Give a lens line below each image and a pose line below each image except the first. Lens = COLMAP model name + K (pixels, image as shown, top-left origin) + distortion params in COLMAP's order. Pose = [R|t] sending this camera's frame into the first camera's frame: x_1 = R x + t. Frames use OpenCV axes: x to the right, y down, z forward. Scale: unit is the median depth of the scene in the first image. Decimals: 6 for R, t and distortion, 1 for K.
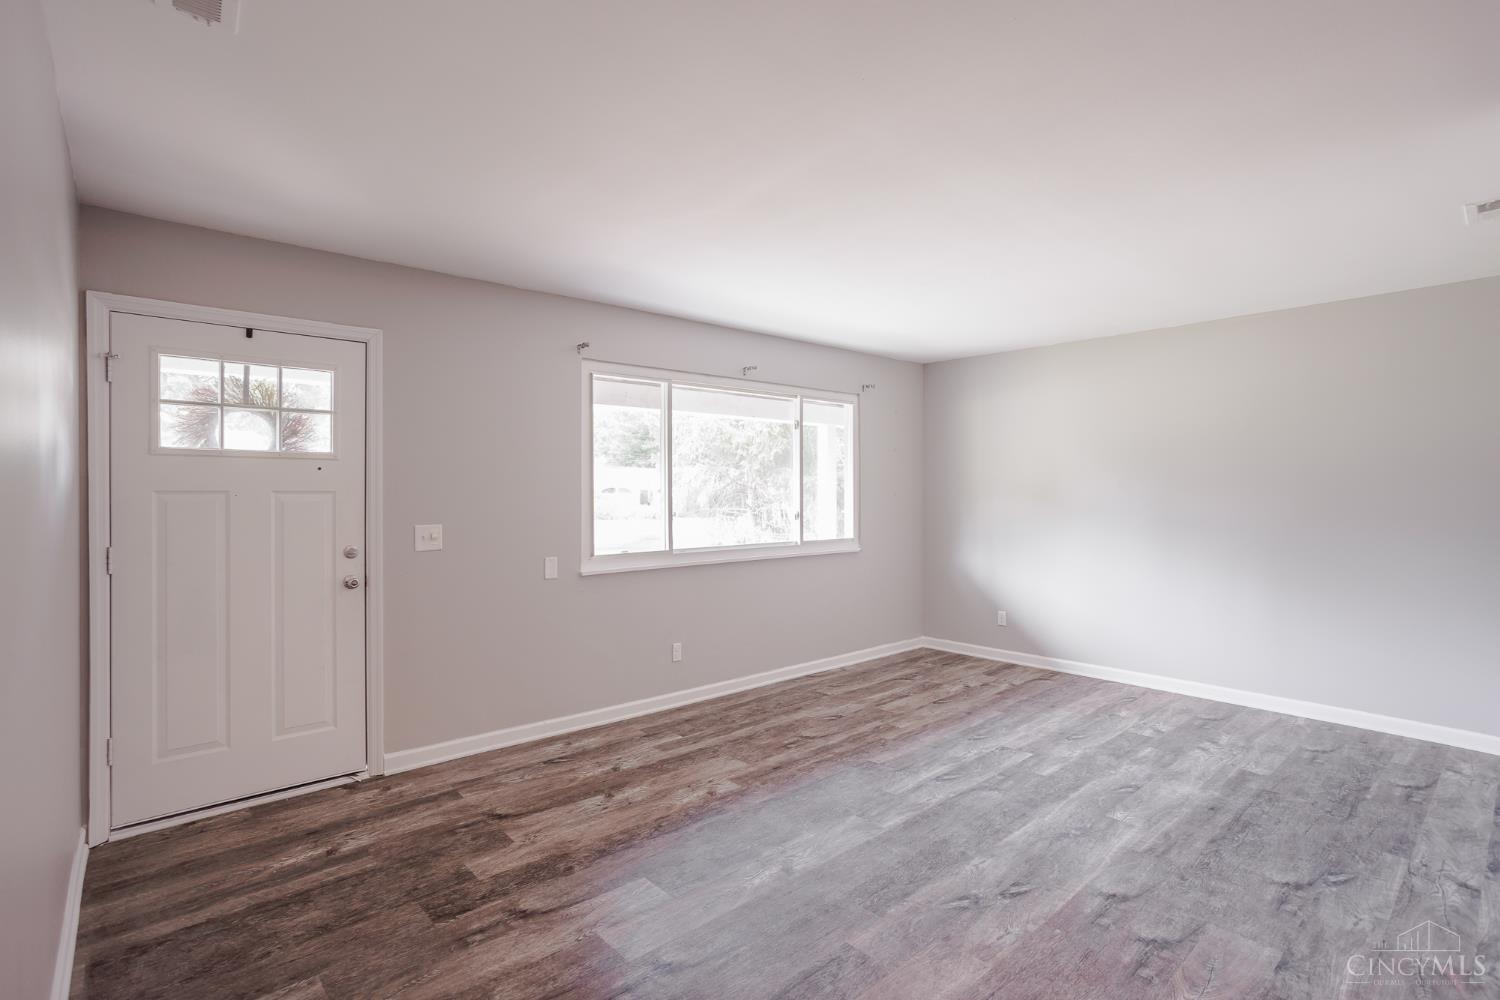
lens RADIAL K [[714.4, 0, 745.9], [0, 714.4, 490.8], [0, 0, 1]] dist [-0.055104, 0.036101]
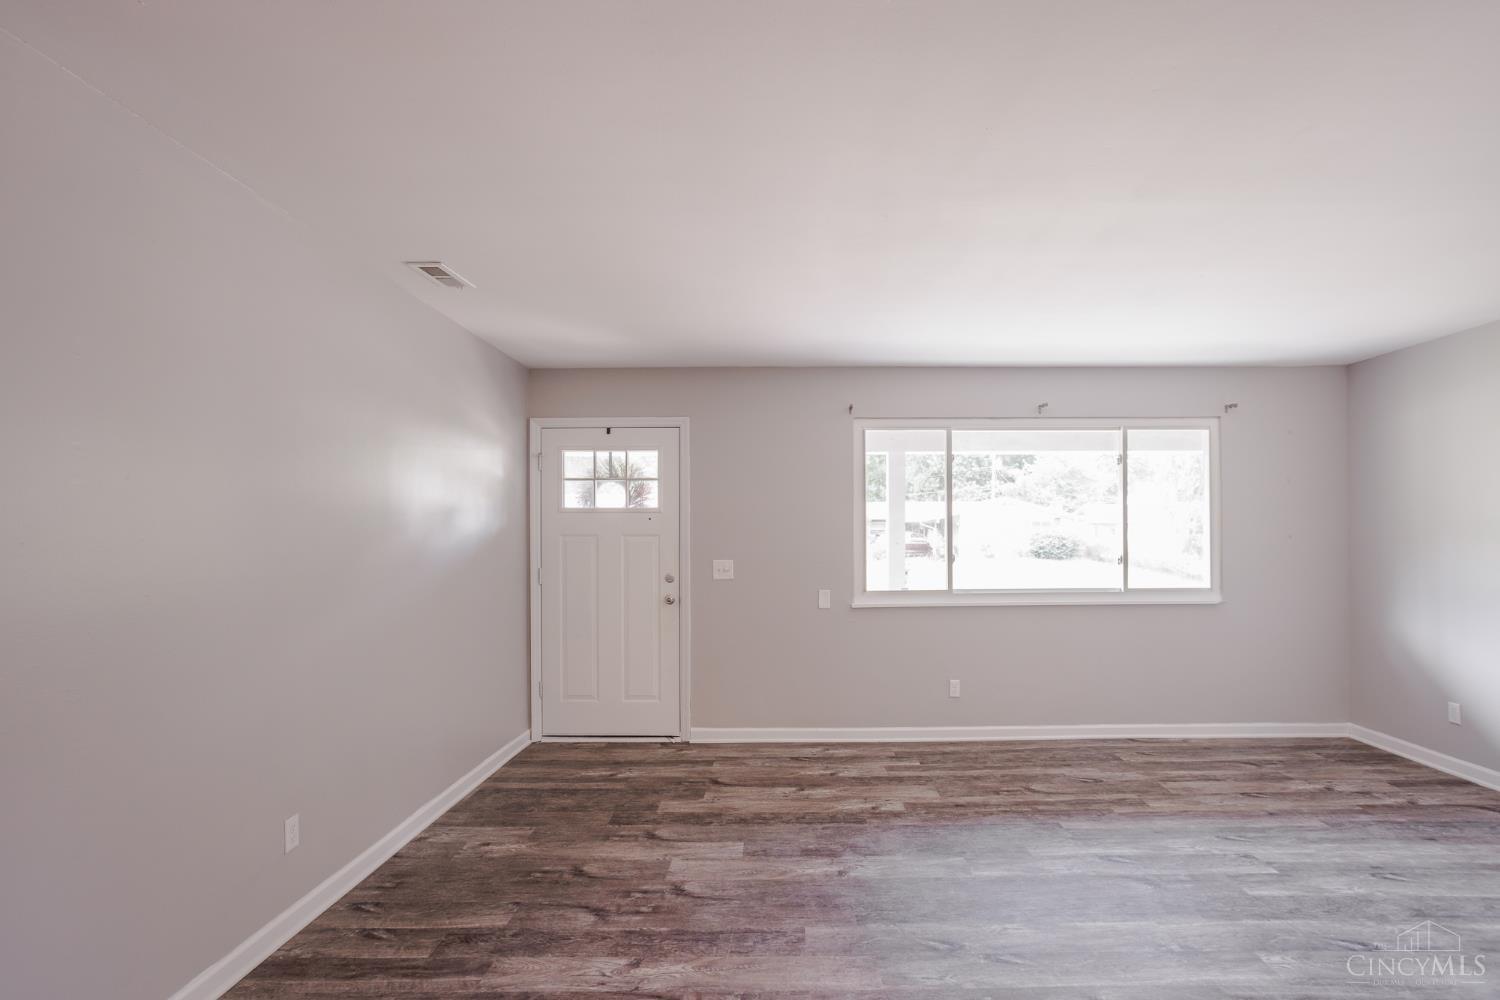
lens RADIAL K [[740.5, 0, 799.0], [0, 740.5, 524.5], [0, 0, 1]] dist [-0.059874, 0.047793]
pose [[0.758661, -0.008453, -0.651431, 0.557319], [0.004438, 0.999960, -0.007807, -0.006645], [0.651470, 0.003032, 0.758668, 0.047457]]
